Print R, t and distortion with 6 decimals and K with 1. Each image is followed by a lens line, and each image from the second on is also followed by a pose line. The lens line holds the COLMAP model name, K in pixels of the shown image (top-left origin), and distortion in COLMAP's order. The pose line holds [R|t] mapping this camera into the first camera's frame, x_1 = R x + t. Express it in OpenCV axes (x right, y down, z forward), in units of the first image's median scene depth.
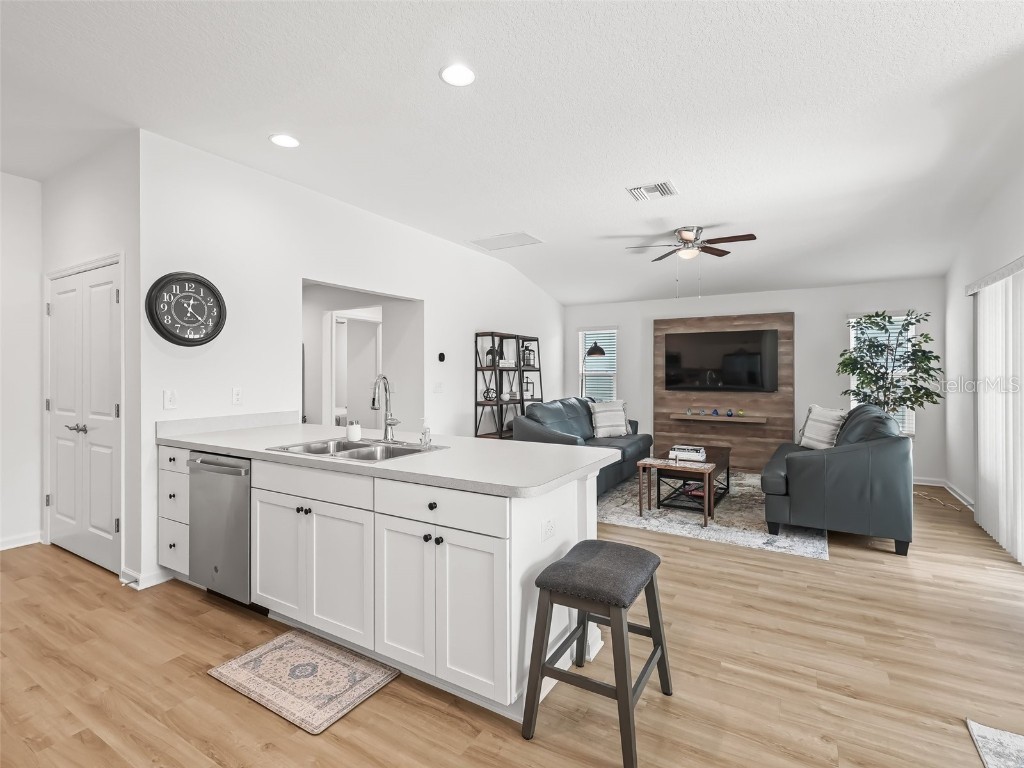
lens RADIAL K [[518.7, 0, 511.8], [0, 518.7, 375.8], [0, 0, 1]] dist [0.004555, -0.001006]
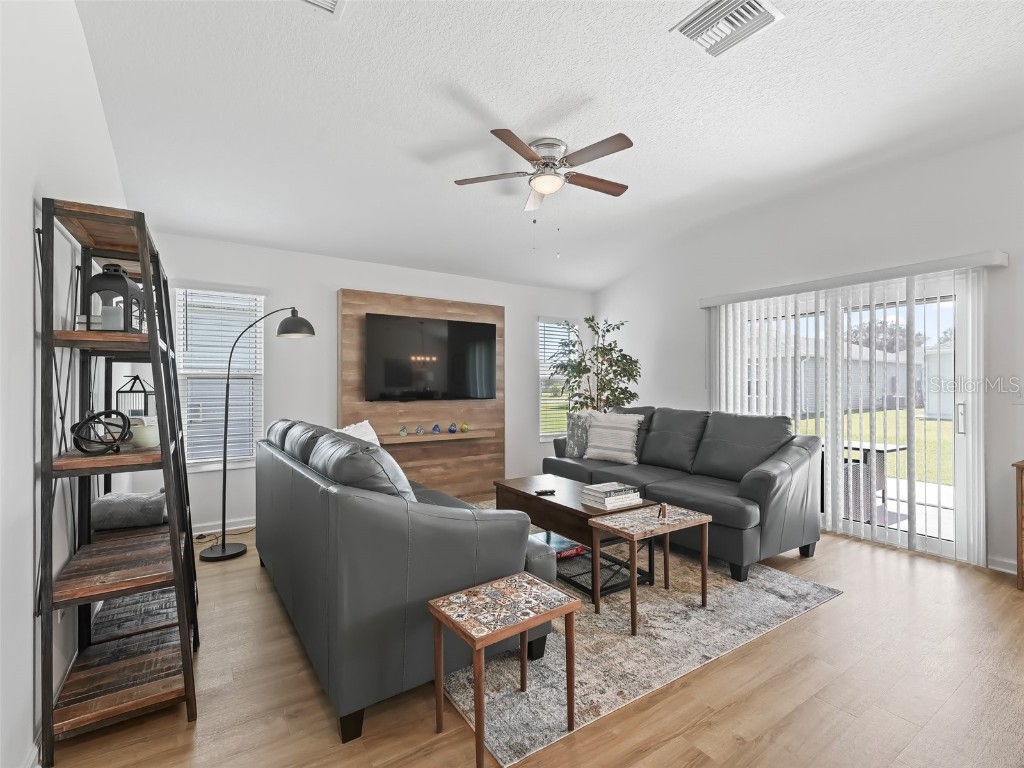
lens RADIAL K [[475.5, 0, 512.6], [0, 475.5, 385.0], [0, 0, 1]] dist [-0.000201, 0.000566]
pose [[0.426269, 0.001726, 0.904595, -0.171358], [0.004710, 0.999980, -0.004127, 0.012467], [-0.904584, 0.006020, 0.426253, 0.637501]]
